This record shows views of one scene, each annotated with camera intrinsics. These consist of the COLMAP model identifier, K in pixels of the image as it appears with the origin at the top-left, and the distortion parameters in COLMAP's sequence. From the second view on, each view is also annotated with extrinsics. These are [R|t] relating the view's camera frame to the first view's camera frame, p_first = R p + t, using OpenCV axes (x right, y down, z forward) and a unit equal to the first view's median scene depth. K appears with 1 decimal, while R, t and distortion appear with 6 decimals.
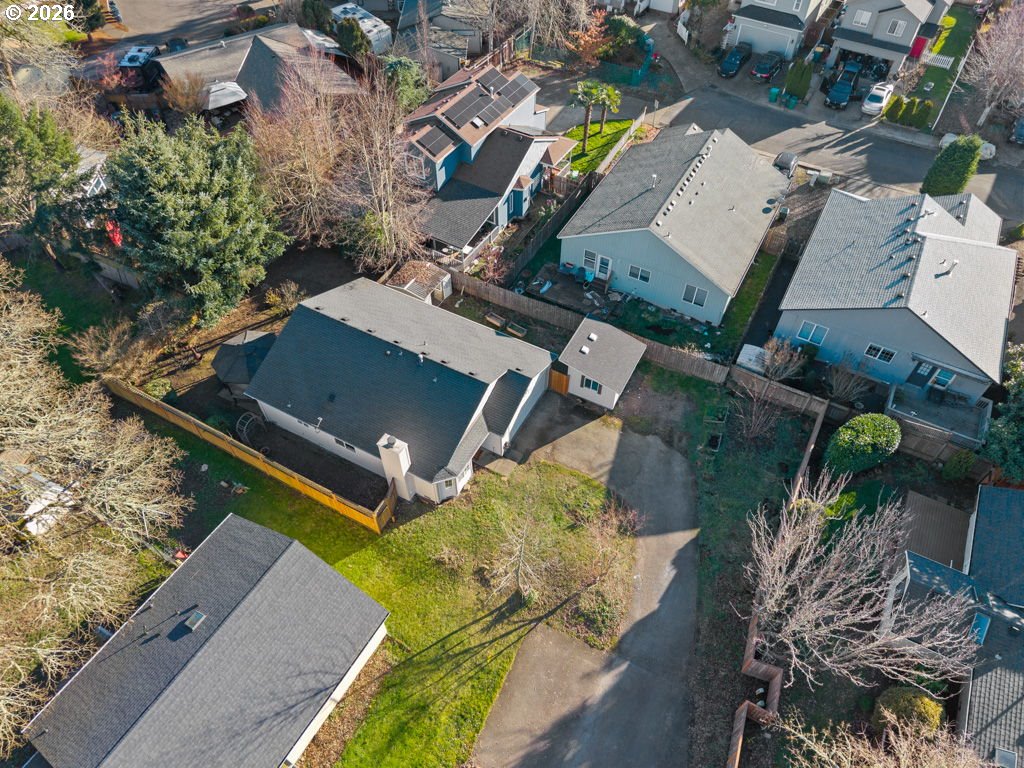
lens RADIAL K [[689.4, 0, 531.9], [0, 689.4, 383.6], [0, 0, 1]] dist [0.053525, 0.000115]
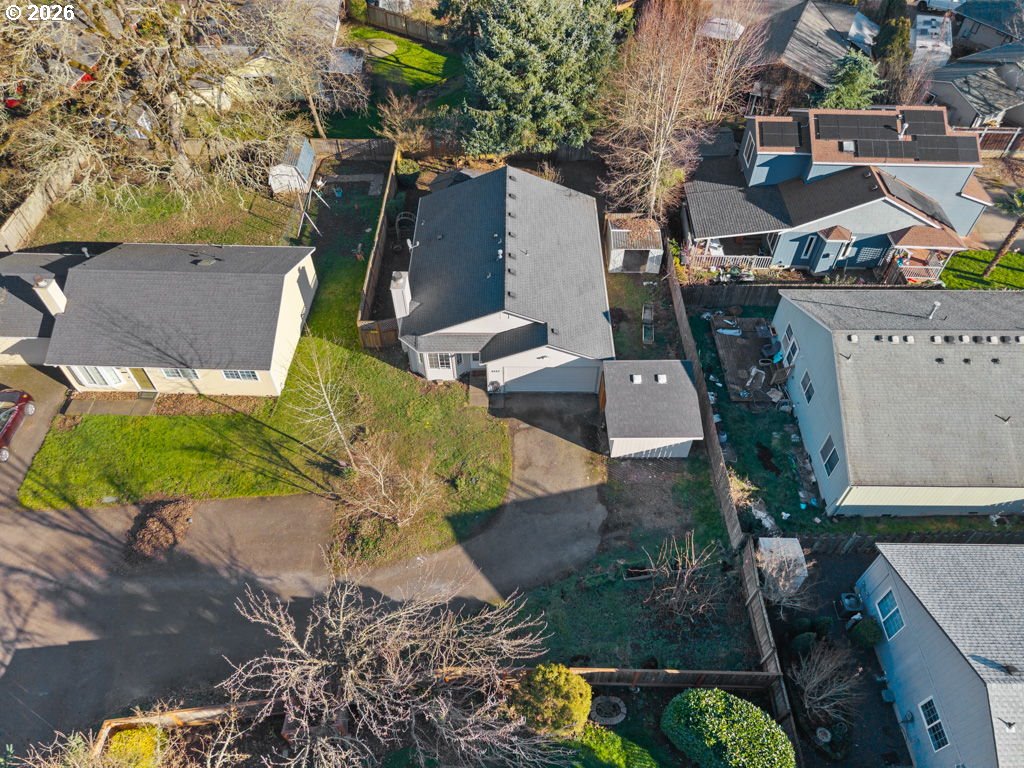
lens RADIAL K [[689.4, 0, 531.9], [0, 689.4, 383.6], [0, 0, 1]] dist [0.053525, 0.000115]
pose [[0.485794, 0.658384, -0.574921, 0.478302], [-0.677531, 0.699196, 0.228204, -0.143751], [0.552228, 0.278667, 0.785741, 0.279125]]
